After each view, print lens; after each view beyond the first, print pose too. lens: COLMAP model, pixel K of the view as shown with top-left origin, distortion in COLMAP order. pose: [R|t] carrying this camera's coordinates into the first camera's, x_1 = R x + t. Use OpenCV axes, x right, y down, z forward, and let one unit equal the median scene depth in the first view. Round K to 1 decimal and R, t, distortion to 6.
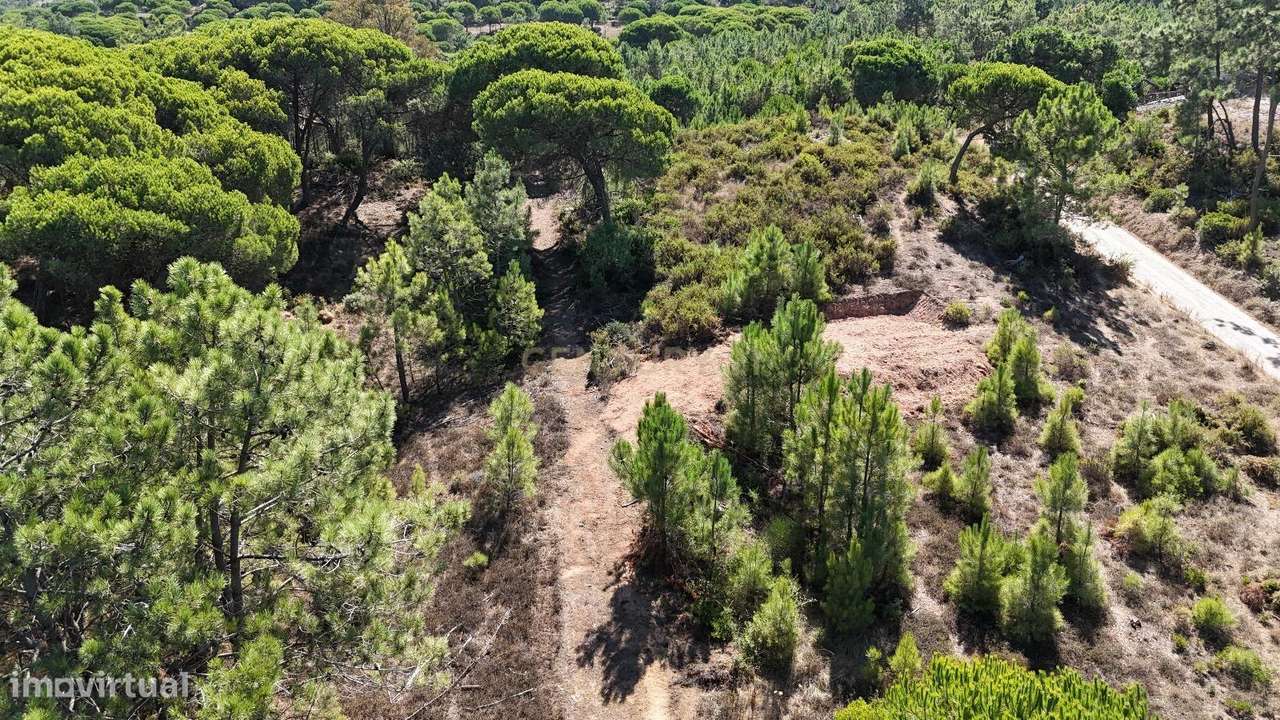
lens RADIAL K [[925.6, 0, 636.7], [0, 925.6, 369.7], [0, 0, 1]] dist [0.035459, -0.044560]
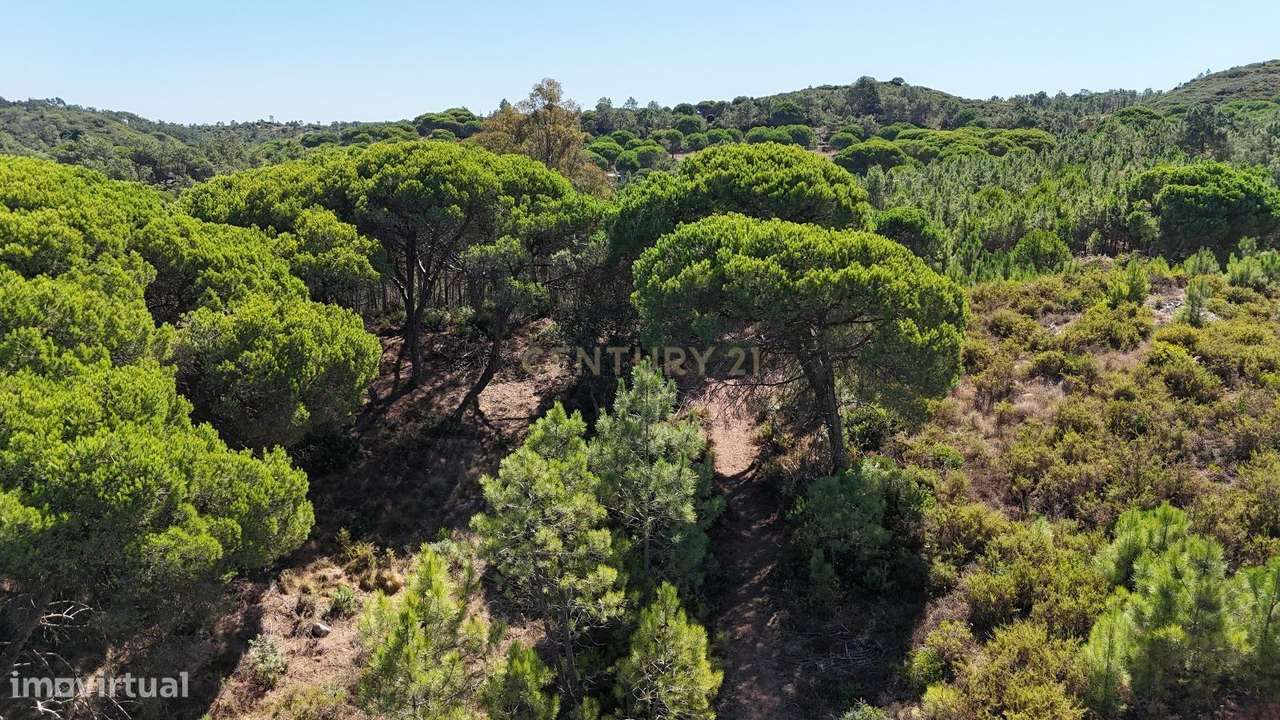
lens RADIAL K [[925.6, 0, 640.3], [0, 925.6, 362.9], [0, 0, 1]] dist [0.035459, -0.044560]
pose [[0.978049, 0.040464, -0.204407, -0.033913], [-0.066873, 0.990028, -0.123990, -0.123248], [0.197351, 0.134937, 0.971002, 0.341020]]
